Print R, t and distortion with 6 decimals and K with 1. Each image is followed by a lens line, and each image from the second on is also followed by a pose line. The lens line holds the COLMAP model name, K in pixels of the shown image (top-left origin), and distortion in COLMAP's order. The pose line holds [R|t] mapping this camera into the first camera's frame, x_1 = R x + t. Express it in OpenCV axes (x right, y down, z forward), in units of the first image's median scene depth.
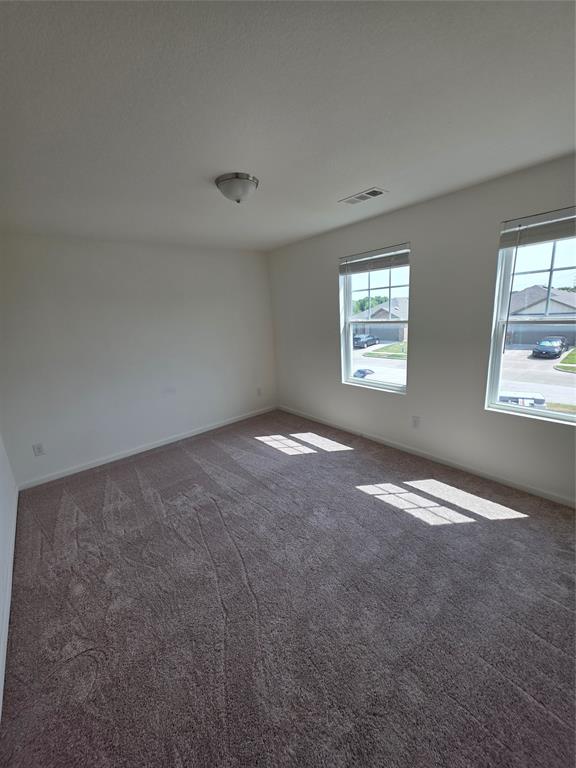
lens RADIAL K [[309.1, 0, 314.1], [0, 309.1, 383.7], [0, 0, 1]] dist [0.001492, 0.000155]
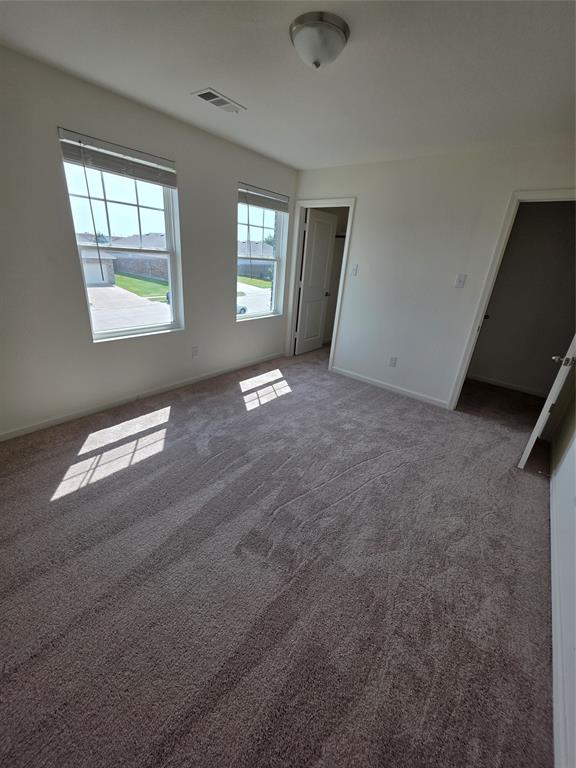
lens RADIAL K [[304.9, 0, 286.4], [0, 304.9, 381.7], [0, 0, 1]] dist [0.000249, -0.000083]
pose [[-0.160501, -0.364756, 0.917166, -0.737626], [0.134773, 0.912411, 0.386449, -0.149776], [-0.977791, 0.185635, -0.097284, 0.797674]]
